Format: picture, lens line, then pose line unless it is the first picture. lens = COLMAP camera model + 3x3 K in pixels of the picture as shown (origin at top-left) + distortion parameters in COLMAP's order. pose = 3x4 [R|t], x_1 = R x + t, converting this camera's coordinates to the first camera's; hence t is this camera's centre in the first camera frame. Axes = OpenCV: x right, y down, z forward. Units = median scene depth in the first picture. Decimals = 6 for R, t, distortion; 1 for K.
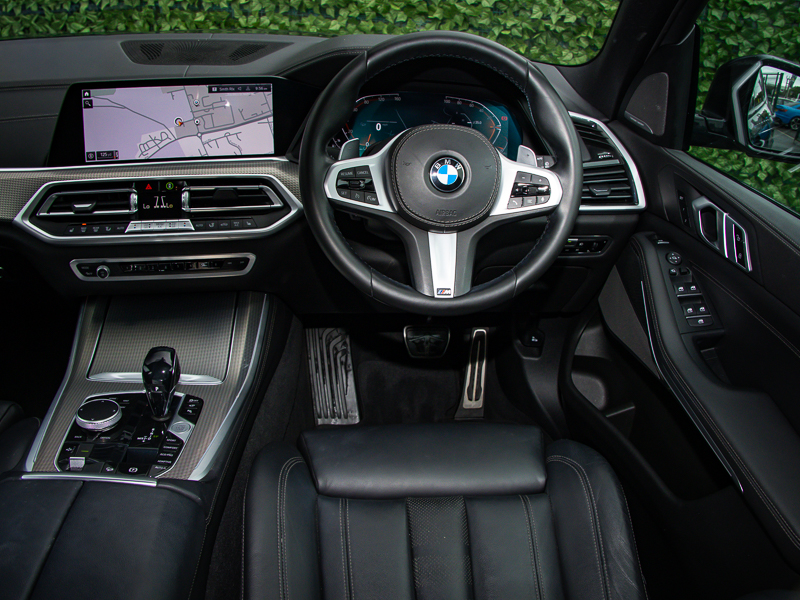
lens RADIAL K [[763.2, 0, 400.0], [0, 763.2, 300.0], [0, 0, 1]] dist [-0.279580, 0.162154]
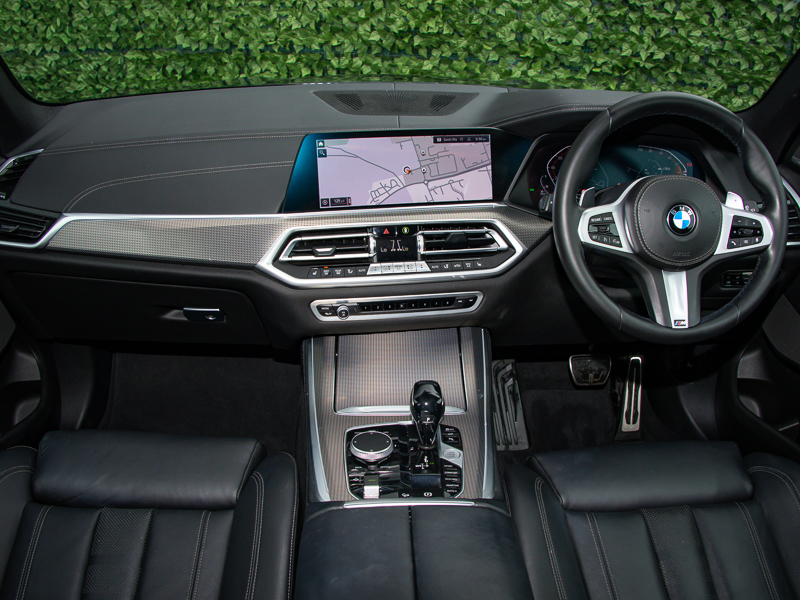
lens RADIAL K [[763.2, 0, 400.0], [0, 763.2, 300.0], [0, 0, 1]] dist [-0.279580, 0.162154]
pose [[0.998345, -0.023705, -0.052393, -0.260320], [0.021529, 0.998898, -0.041705, -0.007682], [0.053324, 0.040508, 0.997755, -0.095678]]
